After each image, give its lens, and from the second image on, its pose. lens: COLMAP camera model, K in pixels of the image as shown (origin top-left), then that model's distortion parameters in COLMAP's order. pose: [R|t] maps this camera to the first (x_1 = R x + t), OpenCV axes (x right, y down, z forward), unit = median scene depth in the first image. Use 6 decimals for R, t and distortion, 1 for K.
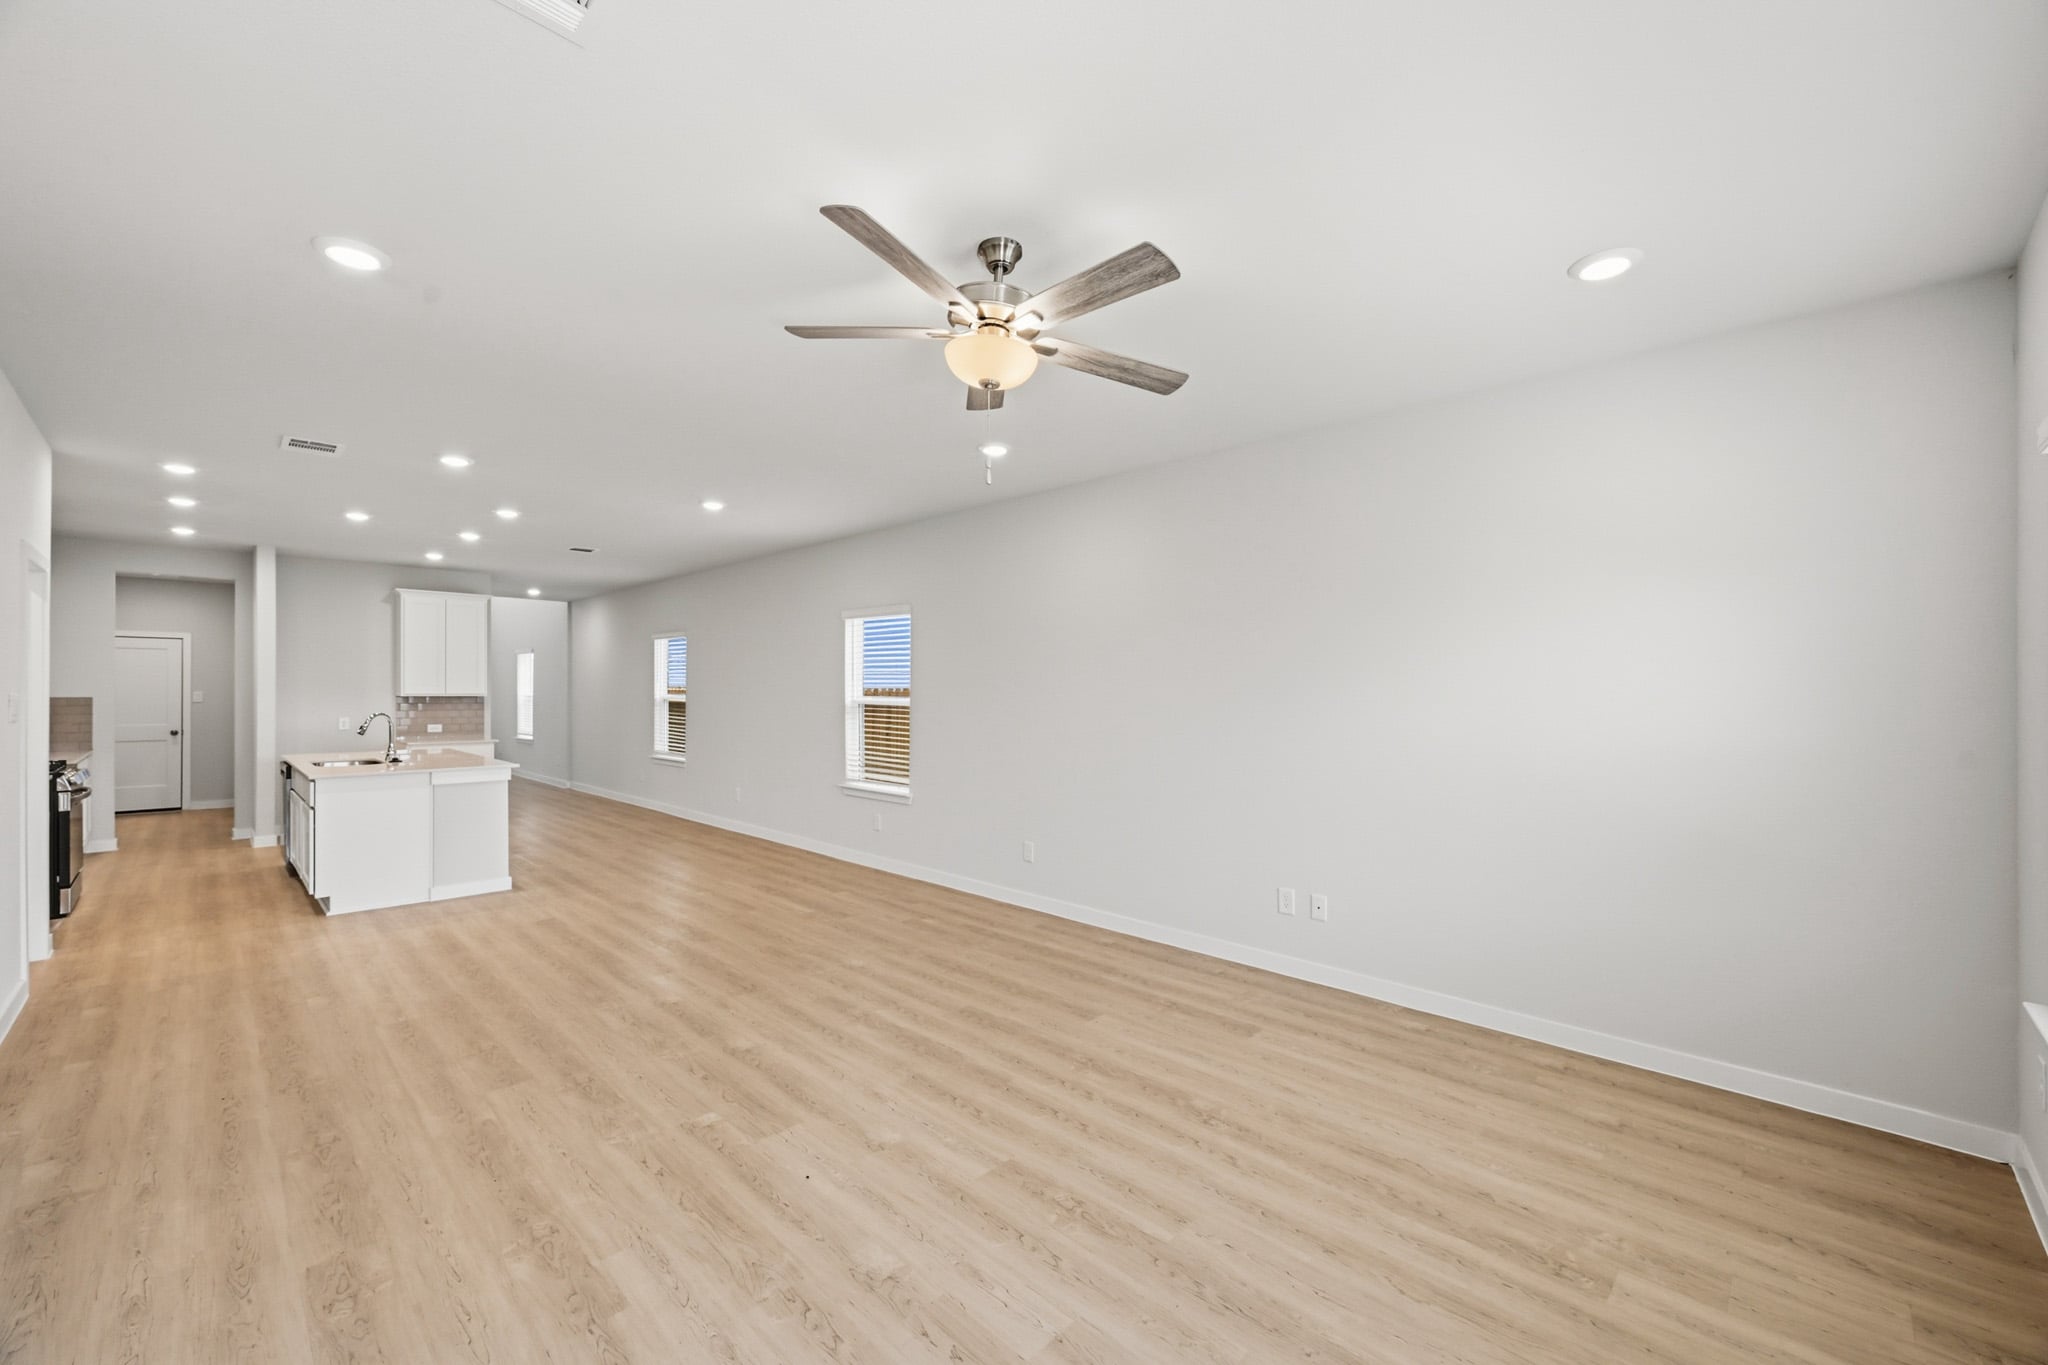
lens RADIAL K [[811.0, 0, 1027.7], [0, 811.0, 687.2], [0, 0, 1]] dist [-0.000857, -0.000139]
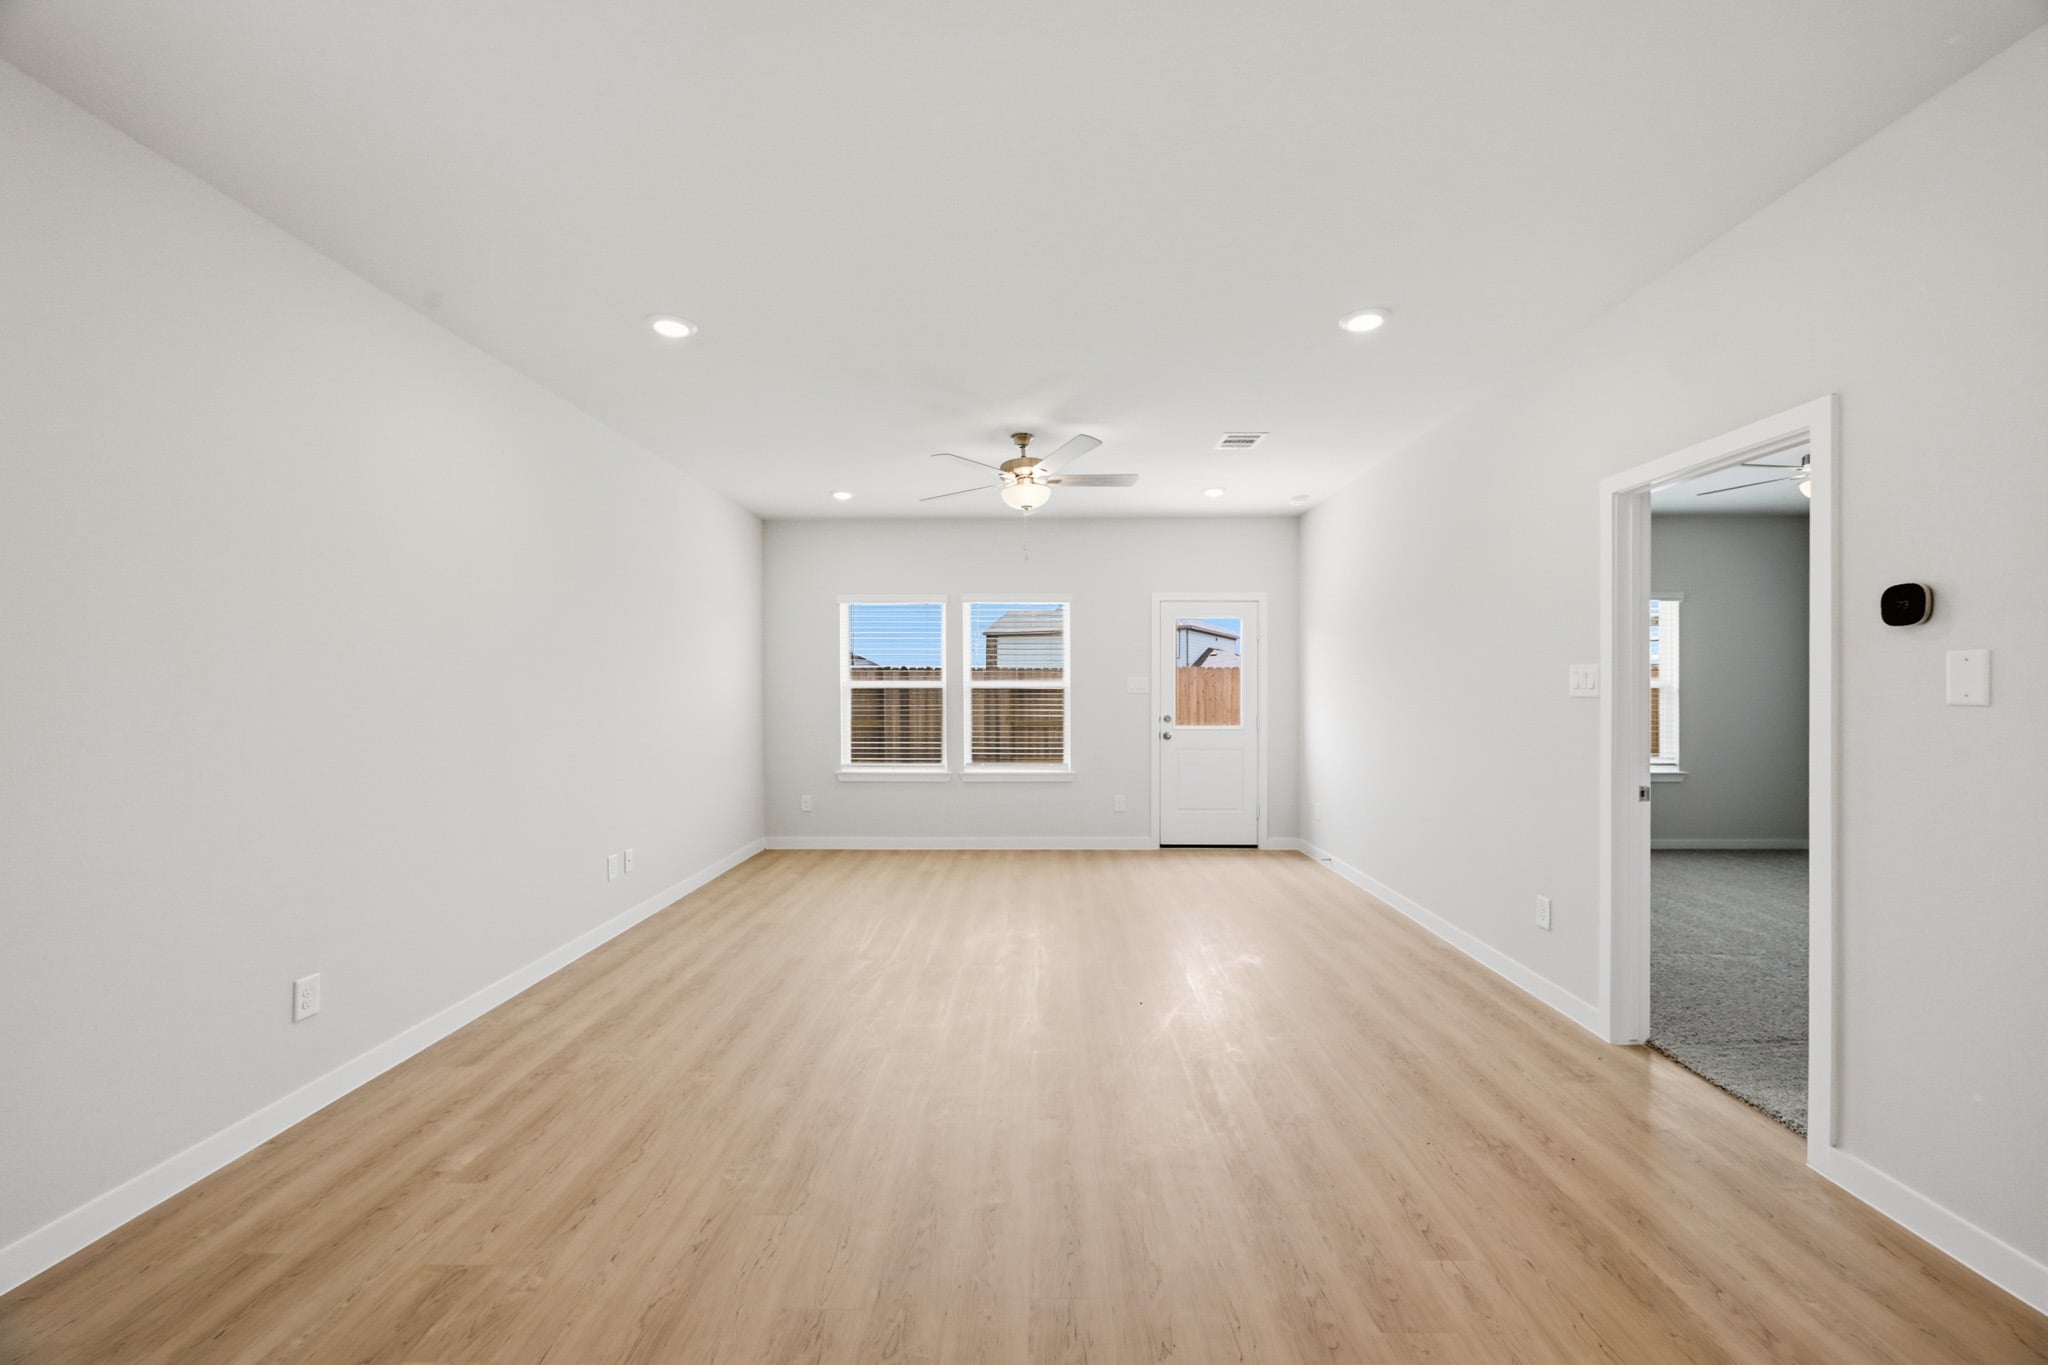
lens RADIAL K [[811.0, 0, 1027.7], [0, 811.0, 687.2], [0, 0, 1]] dist [-0.000857, -0.000139]
pose [[-0.688128, 0.001342, 0.725588, -0.974727], [-0.002570, 0.999988, -0.004287, 0.036250], [-0.725585, -0.004814, -0.688116, 1.577658]]
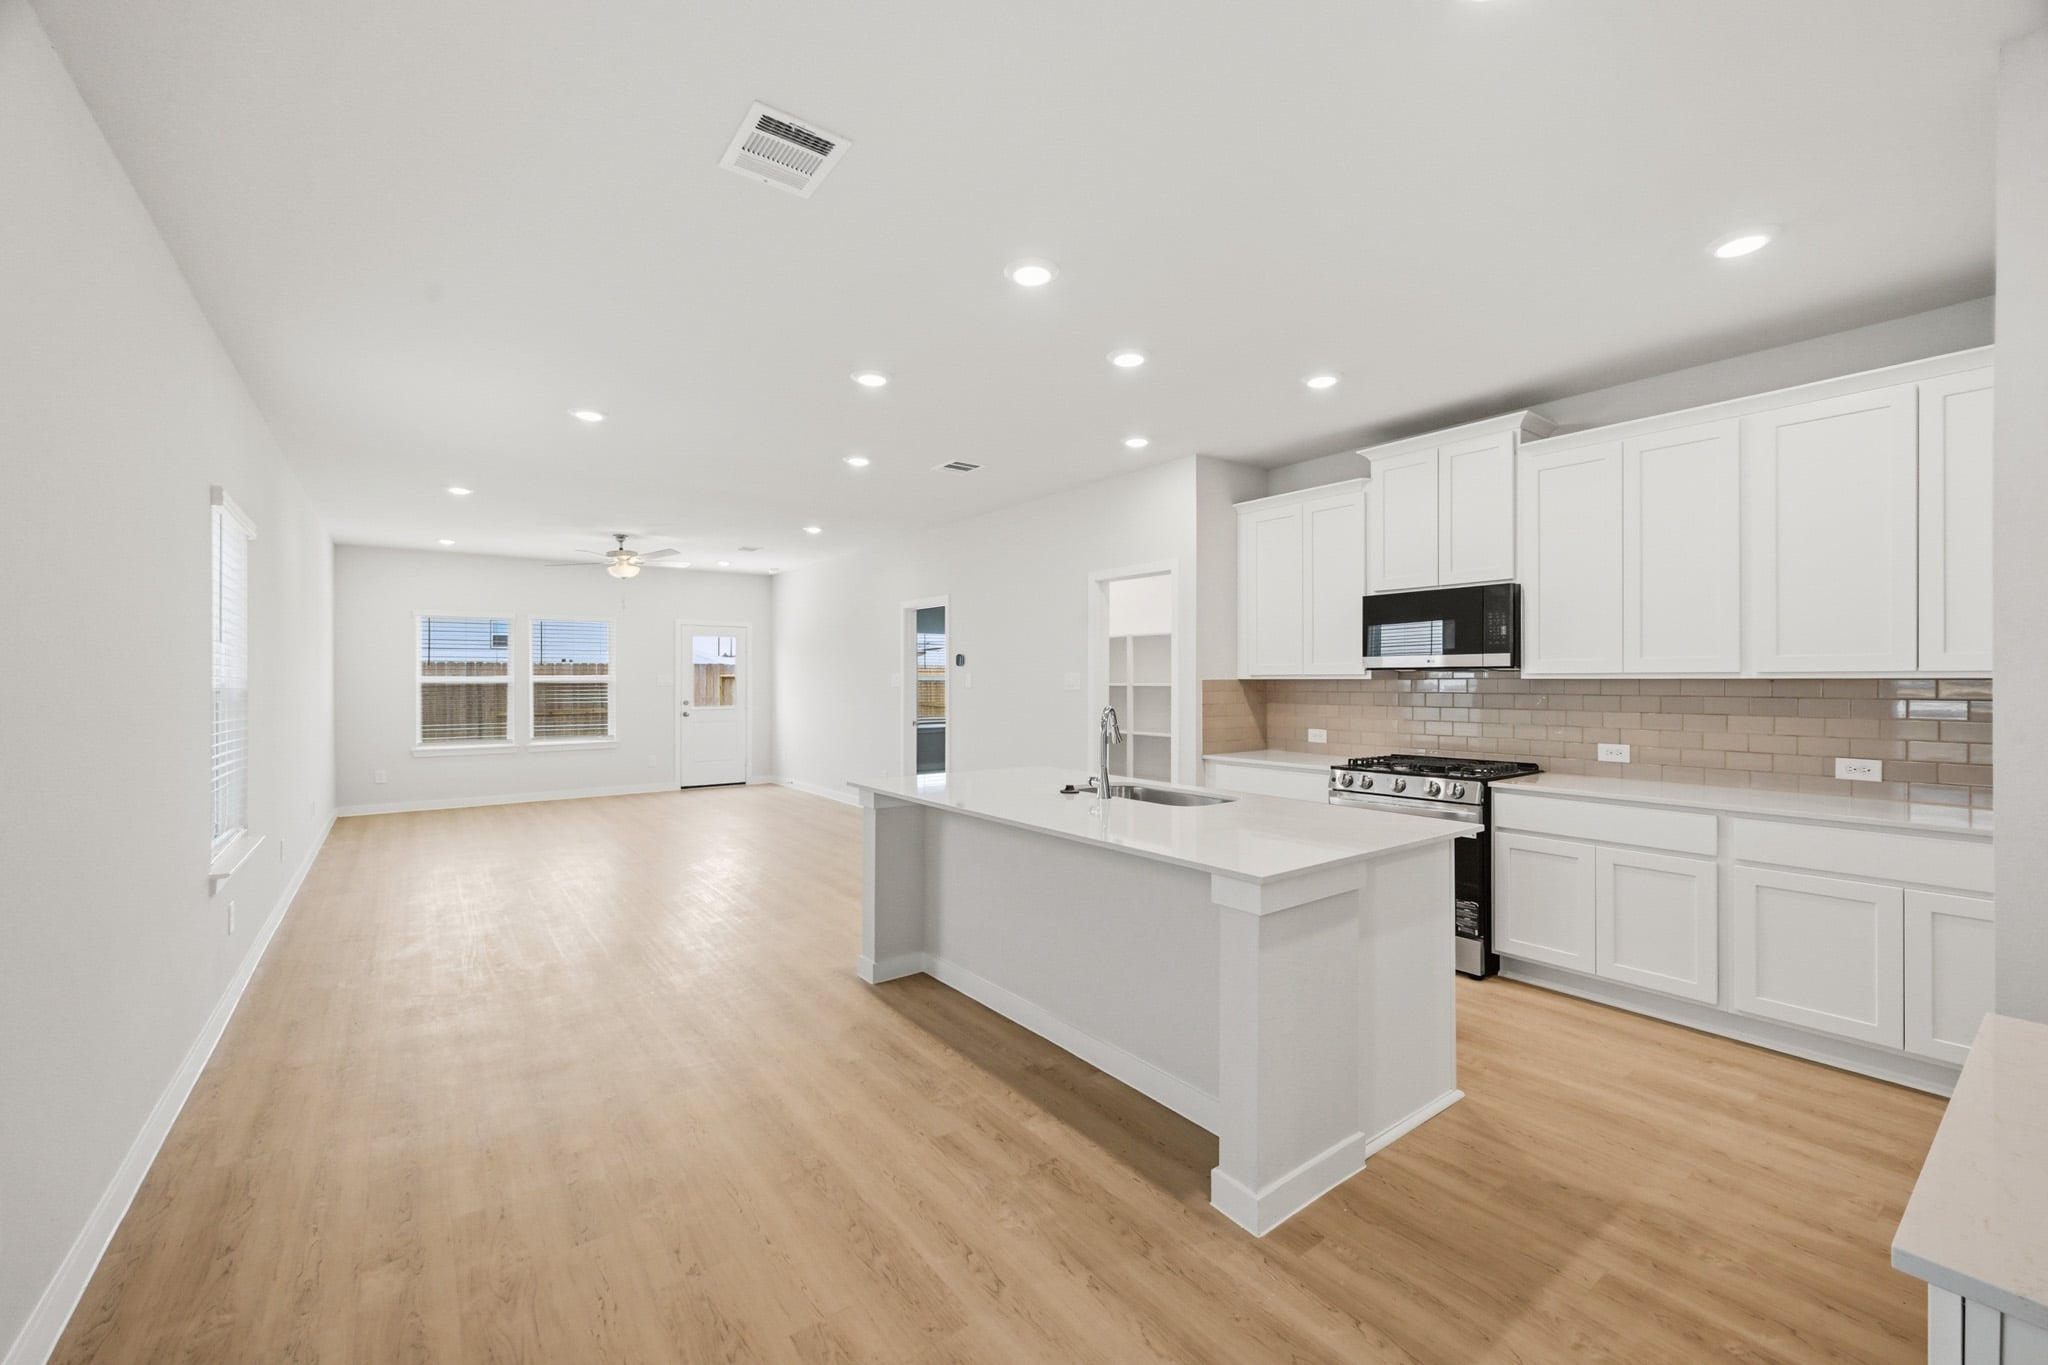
lens RADIAL K [[817.9, 0, 1024.0], [0, 817.9, 682.5], [0, 0, 1]] dist [-0.000366, 0.000020]
pose [[-0.987908, 0.000638, 0.155039, -1.471273], [0.000660, 1.000000, 0.000087, 0.029460], [-0.155039, 0.000188, -0.987908, 2.755210]]
